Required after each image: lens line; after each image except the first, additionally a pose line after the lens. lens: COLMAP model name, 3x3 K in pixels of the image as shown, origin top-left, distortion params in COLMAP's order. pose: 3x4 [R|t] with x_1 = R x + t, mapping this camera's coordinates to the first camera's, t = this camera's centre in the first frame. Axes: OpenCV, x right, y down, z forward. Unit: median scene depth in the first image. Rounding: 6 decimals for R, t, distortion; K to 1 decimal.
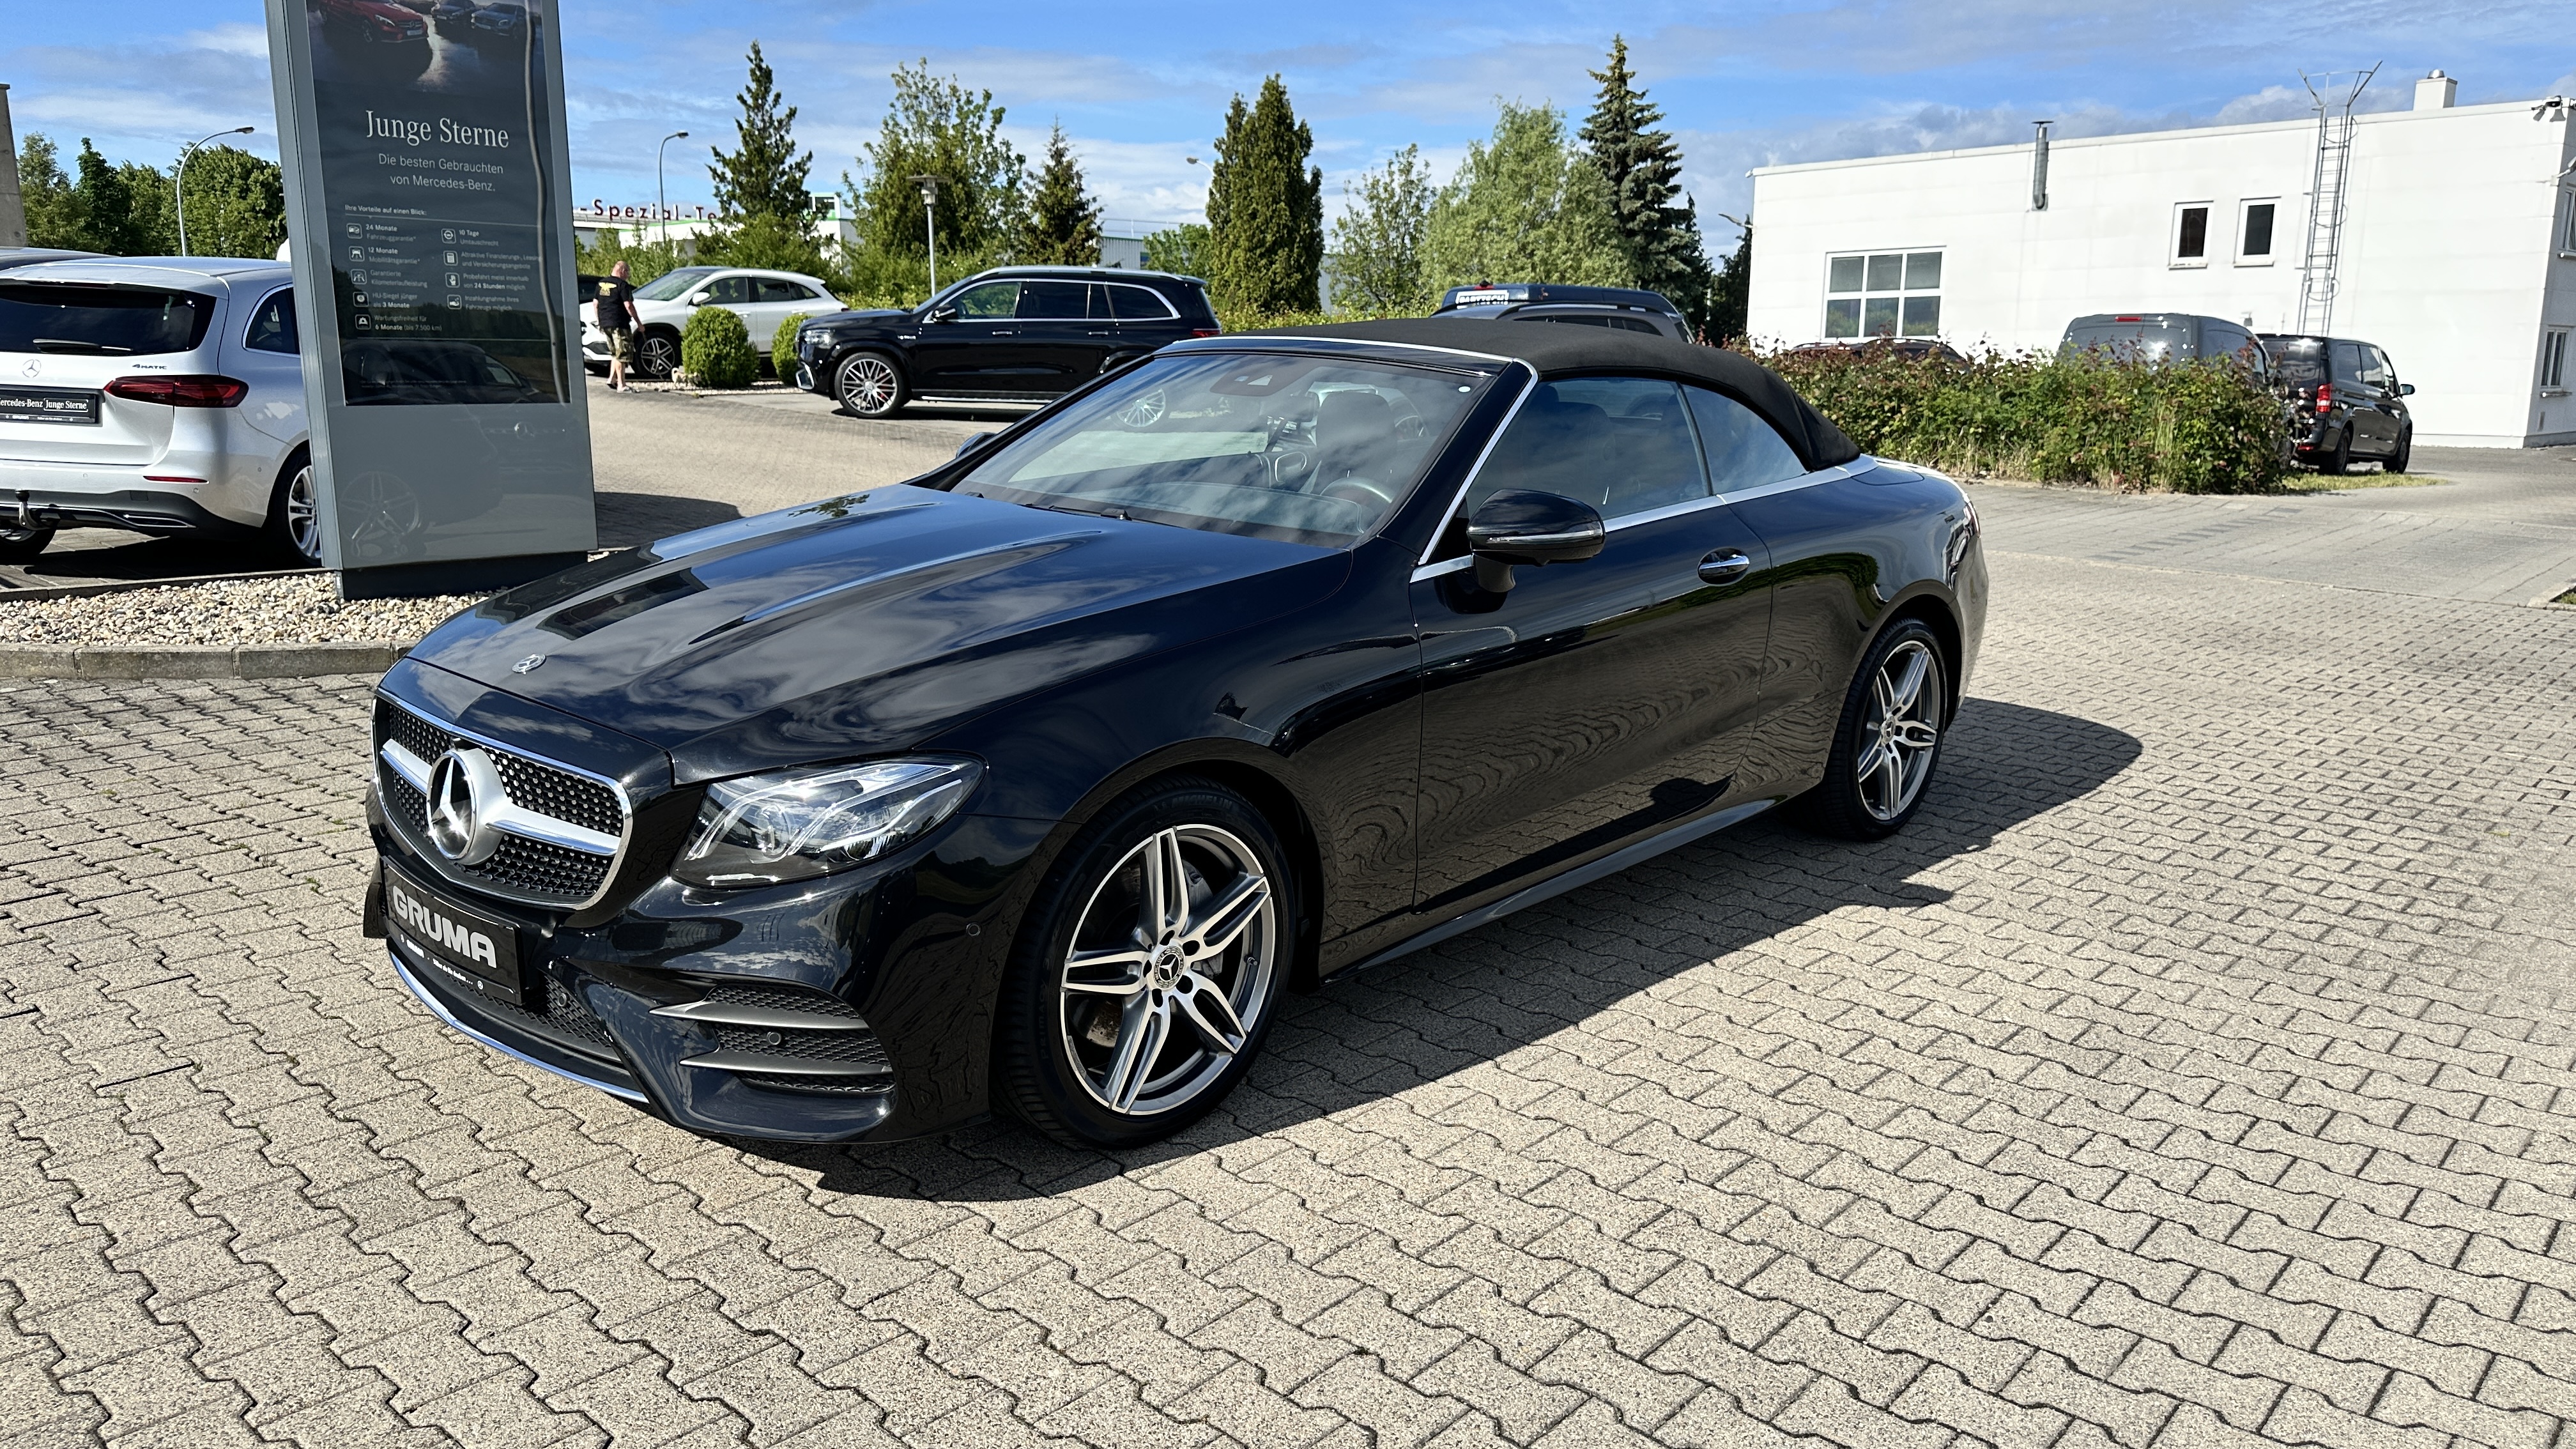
lens RADIAL K [[1788.6, 0, 1278.4], [0, 1788.6, 764.6], [0, 0, 1]] dist [0.053114, -0.073350]
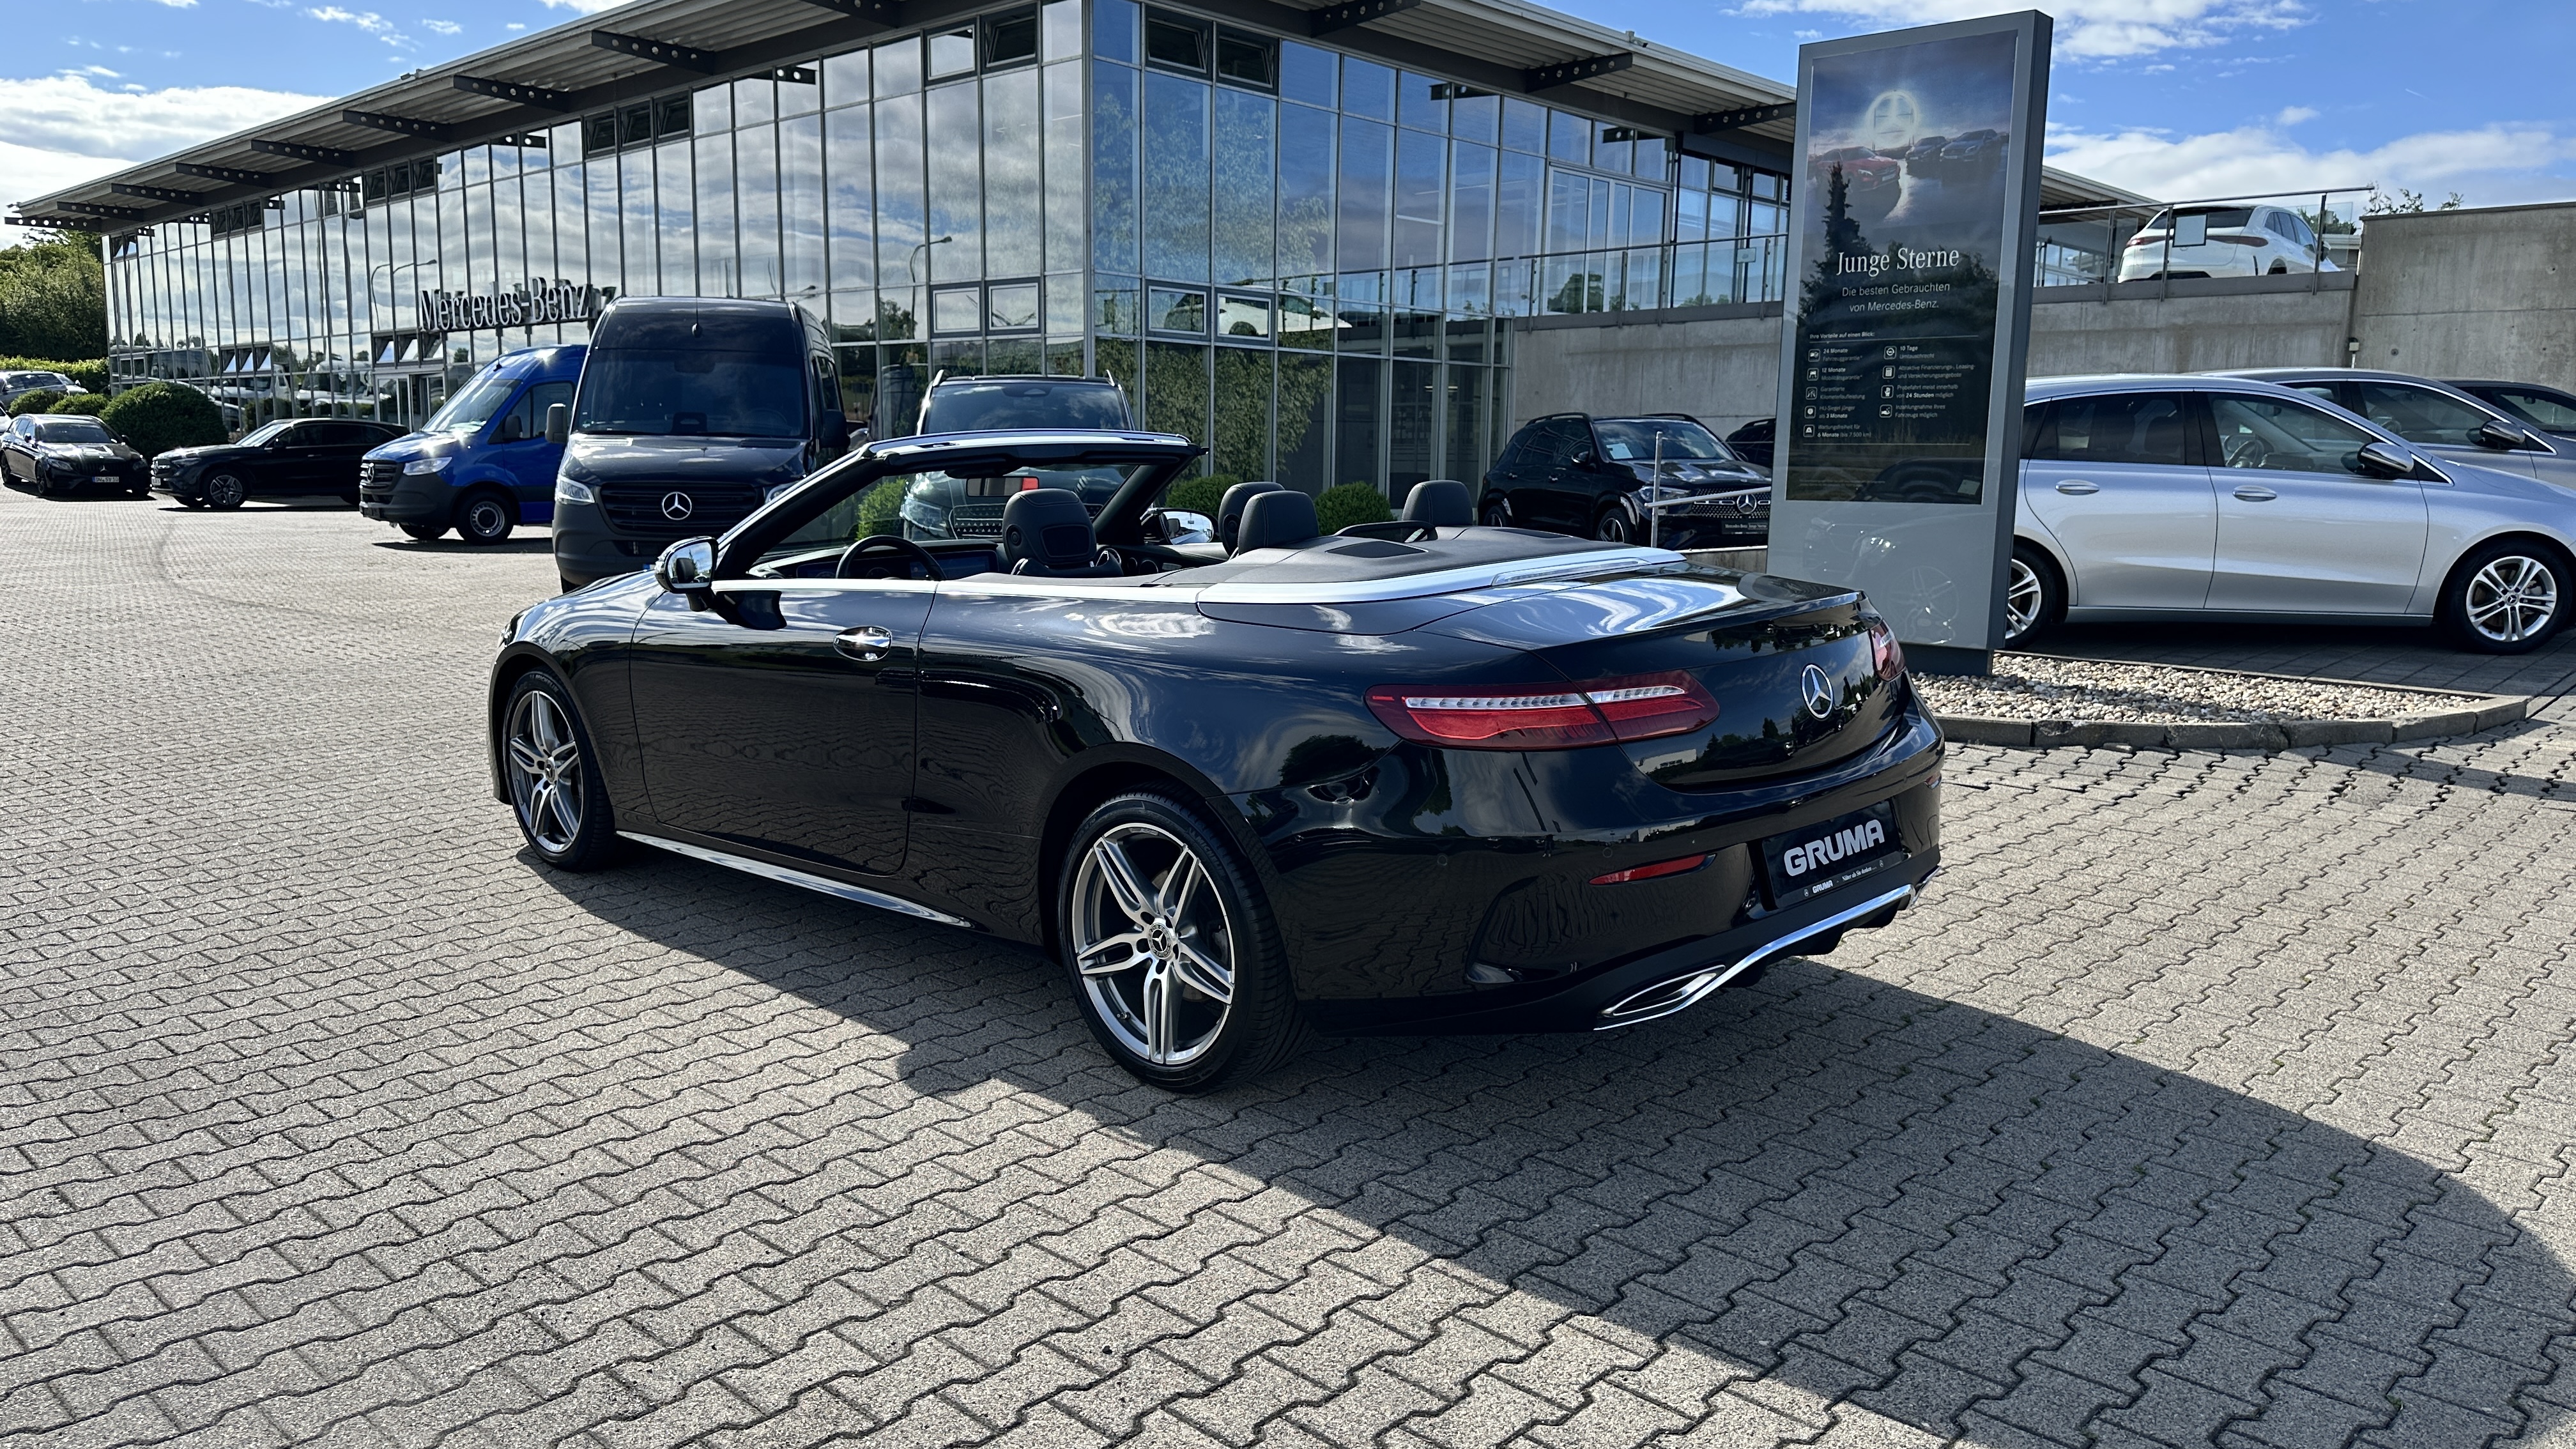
lens RADIAL K [[1788.6, 0, 1278.4], [0, 1788.6, 764.6], [0, 0, 1]] dist [0.053114, -0.073350]
pose [[-0.013122, 0.163778, -0.986410, 0.688423], [-0.225662, 0.960559, 0.162488, -0.143981], [0.974117, 0.224727, 0.024354, 0.662553]]
